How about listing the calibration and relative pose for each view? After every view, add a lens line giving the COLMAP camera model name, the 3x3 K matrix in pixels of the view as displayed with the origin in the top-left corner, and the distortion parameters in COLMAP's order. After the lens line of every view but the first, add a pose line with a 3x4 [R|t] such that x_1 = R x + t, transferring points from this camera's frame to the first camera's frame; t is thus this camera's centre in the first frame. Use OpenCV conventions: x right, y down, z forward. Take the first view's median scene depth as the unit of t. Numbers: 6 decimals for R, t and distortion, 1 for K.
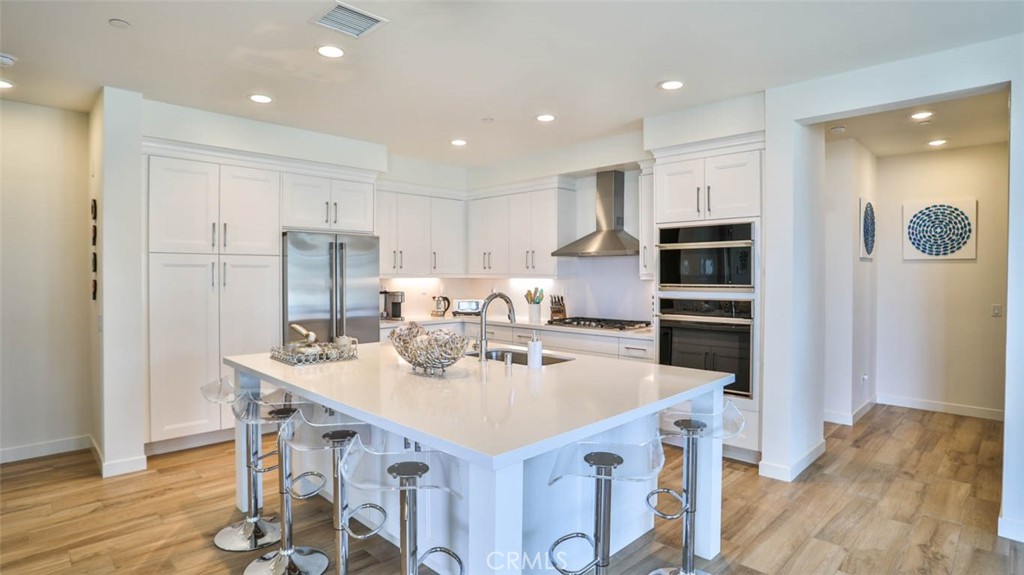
lens RADIAL K [[529.6, 0, 511.3], [0, 529.6, 280.4], [0, 0, 1]] dist [-0.080340, 0.040796]
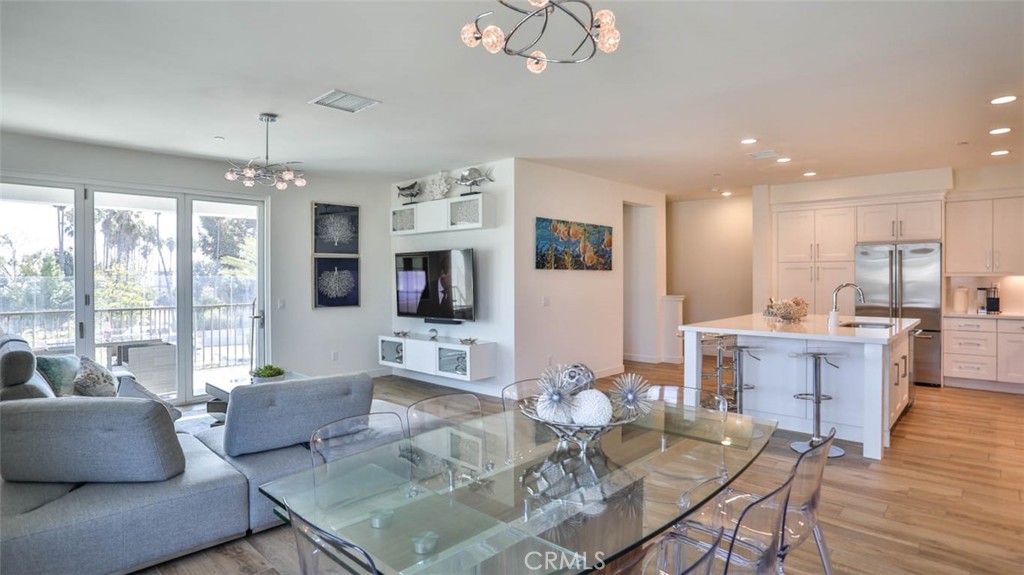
lens RADIAL K [[529.6, 0, 511.3], [0, 529.6, 280.4], [0, 0, 1]] dist [-0.080340, 0.040796]
pose [[0.037200, 0.011035, -0.999247, 1.106972], [-0.006317, 0.999922, 0.010807, -0.001112], [0.999288, 0.005911, 0.037267, -0.075097]]
